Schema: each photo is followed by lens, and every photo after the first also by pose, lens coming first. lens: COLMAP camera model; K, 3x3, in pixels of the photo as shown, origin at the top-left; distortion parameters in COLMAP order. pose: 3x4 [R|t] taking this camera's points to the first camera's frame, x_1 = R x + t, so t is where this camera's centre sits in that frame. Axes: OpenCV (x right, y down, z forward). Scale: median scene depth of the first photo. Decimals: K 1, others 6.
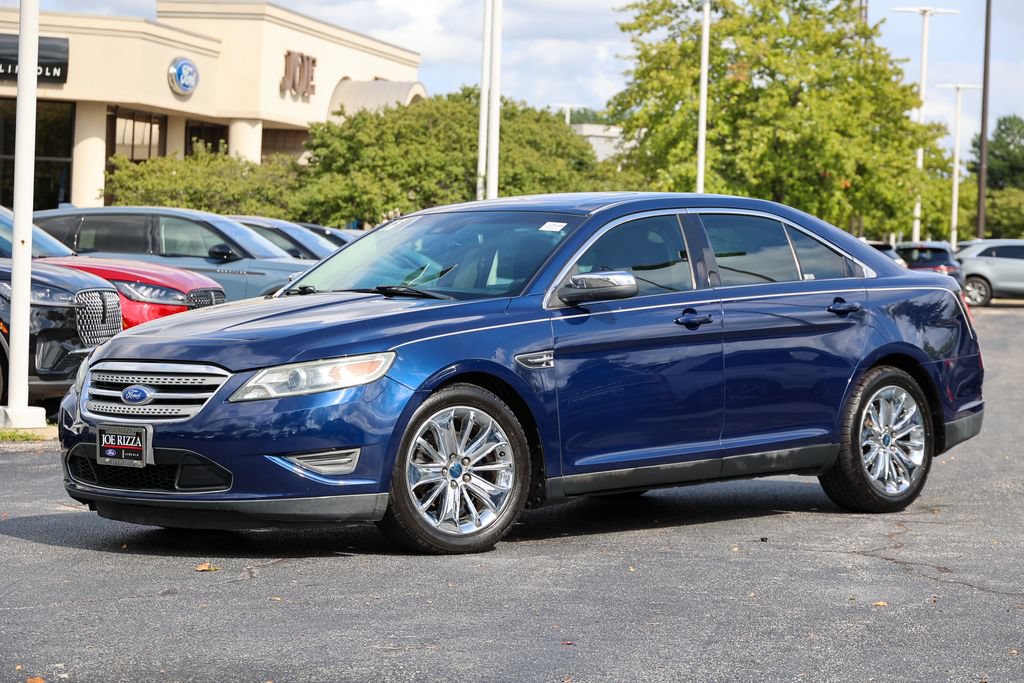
lens RADIAL K [[2851.1, 0, 512.0], [0, 2851.1, 341.5], [0, 0, 1]] dist [-0.123023, -1.146349]
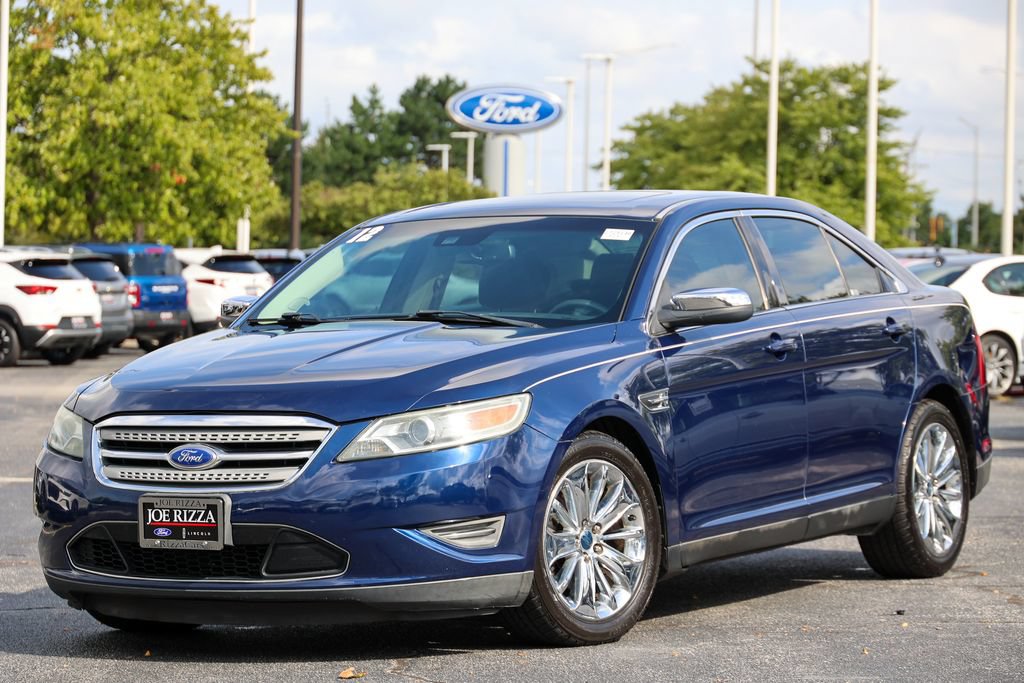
lens RADIAL K [[3635.8, 0, 512.0], [0, 3635.8, 341.5], [0, 0, 1]] dist [-0.065522, -3.417233]
pose [[0.967940, -0.019789, 0.250402, -0.243881], [0.022433, 0.999719, -0.007709, -0.002583], [-0.250179, 0.013079, 0.968111, 0.013383]]
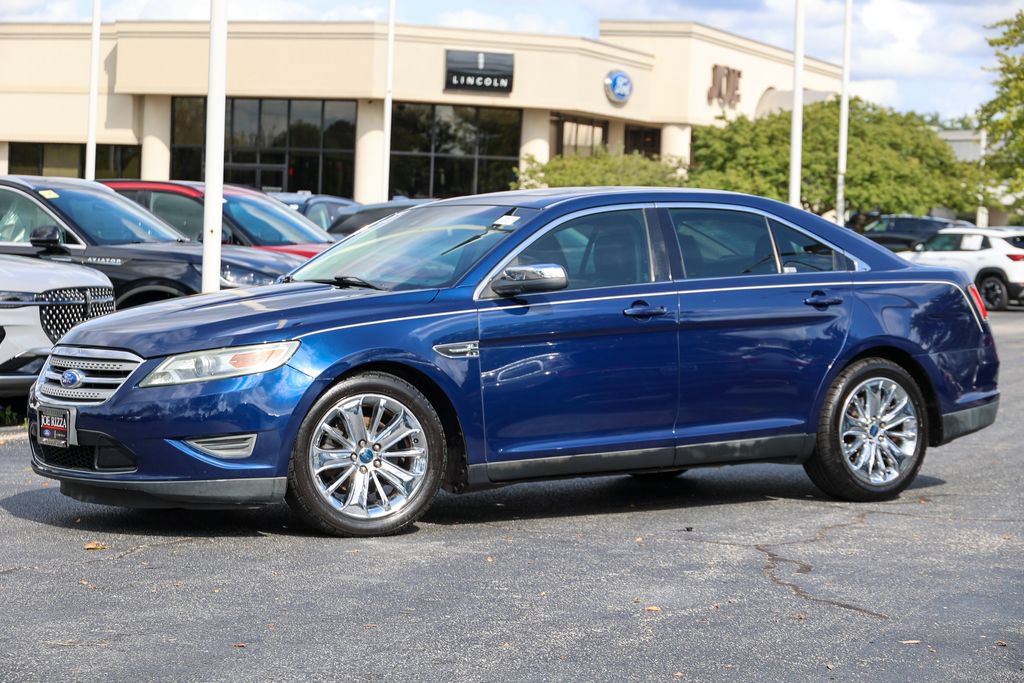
lens RADIAL K [[2449.9, 0, 512.0], [0, 2449.9, 341.5], [0, 0, 1]] dist [-0.094646, -1.114557]
pose [[0.984167, 0.012620, -0.176791, 0.156346], [-0.010755, 0.999876, 0.011502, -0.005919], [0.176915, -0.009419, 0.984181, 0.112463]]
